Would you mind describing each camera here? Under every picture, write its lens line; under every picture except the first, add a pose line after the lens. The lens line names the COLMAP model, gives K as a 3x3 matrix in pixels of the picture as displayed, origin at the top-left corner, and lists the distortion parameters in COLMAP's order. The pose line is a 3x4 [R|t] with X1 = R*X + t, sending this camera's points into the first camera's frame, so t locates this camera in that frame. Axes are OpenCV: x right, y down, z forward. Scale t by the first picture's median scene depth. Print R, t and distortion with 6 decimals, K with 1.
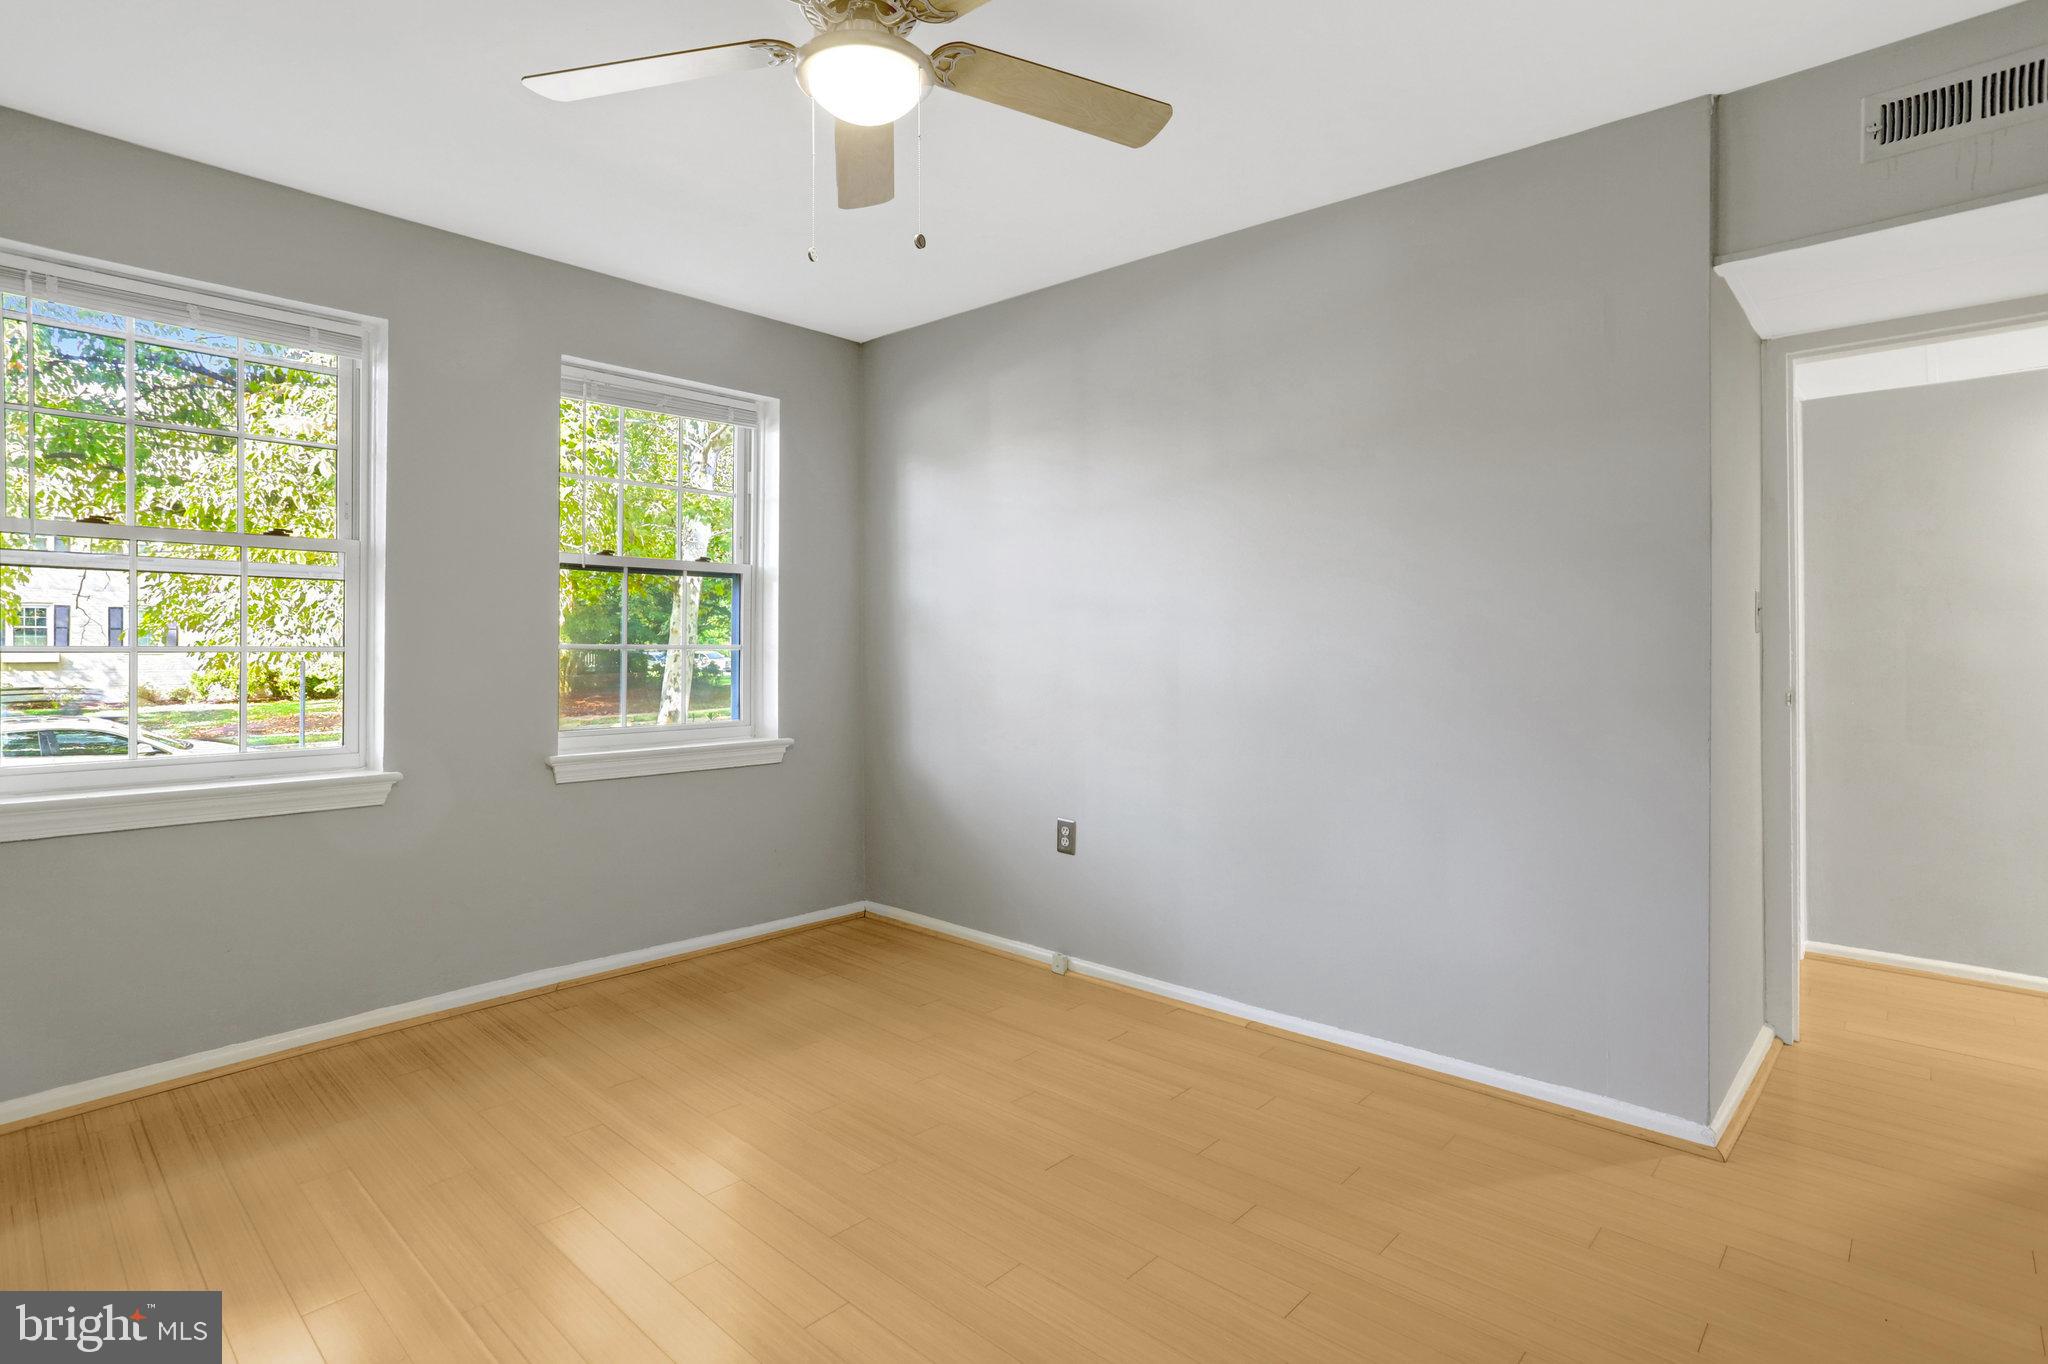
lens RADIAL K [[1015.5, 0, 1018.5], [0, 1015.5, 645.5], [0, 0, 1]] dist [-0.002076, -0.000175]
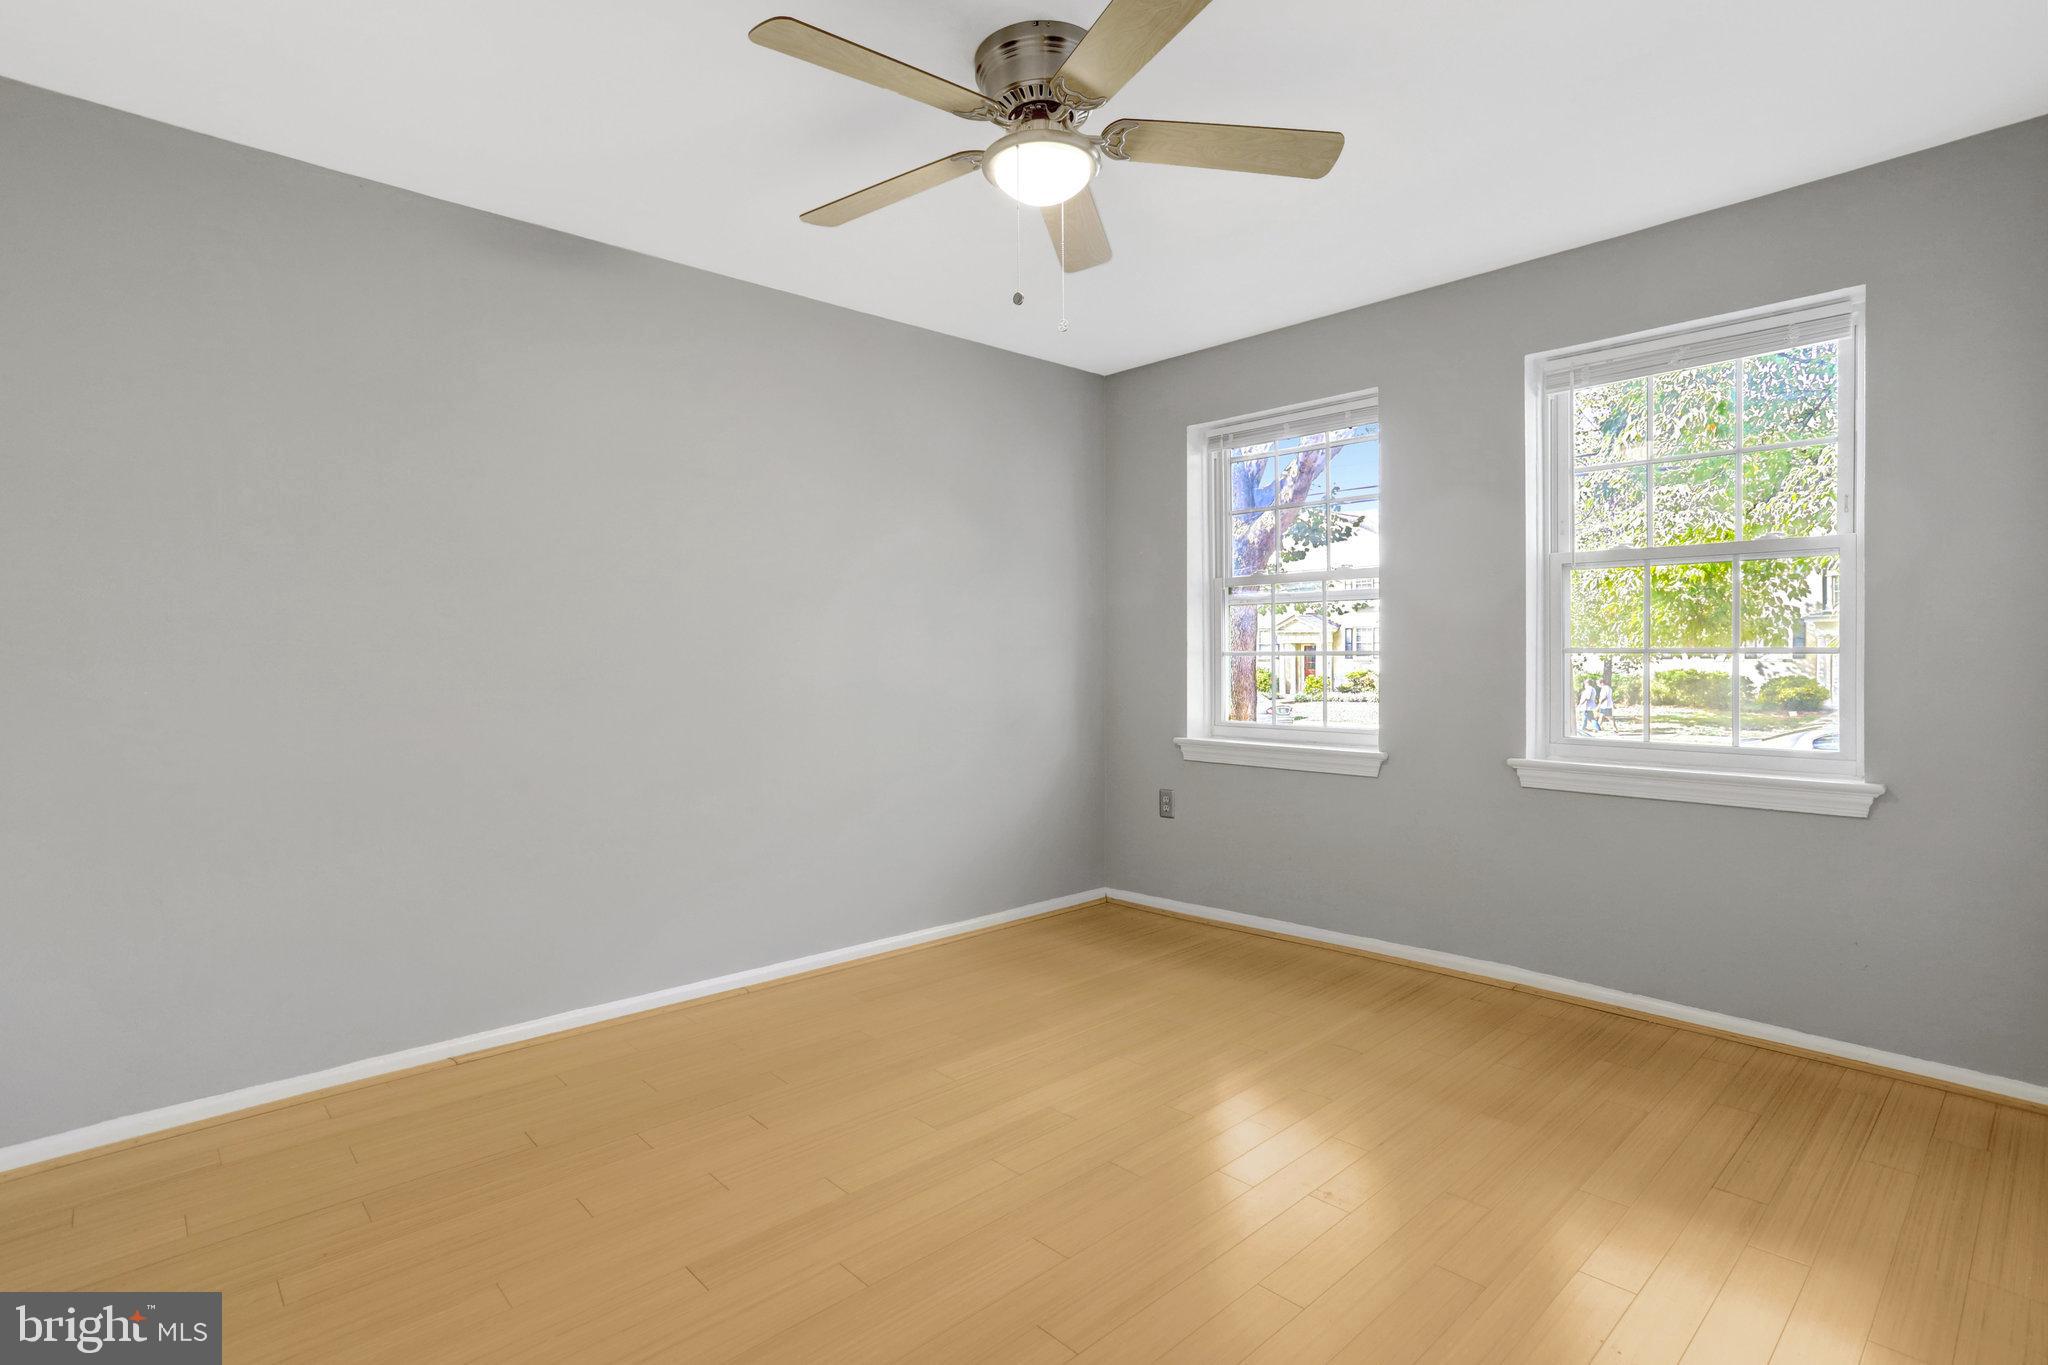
lens RADIAL K [[977.4, 0, 1013.6], [0, 977.4, 673.4], [0, 0, 1]] dist [-0.023606, 0.000422]
pose [[-0.057868, 0.023103, -0.998057, 0.591692], [0.011270, 0.999684, 0.022487, -0.004181], [0.998261, -0.009947, -0.058110, 0.619767]]
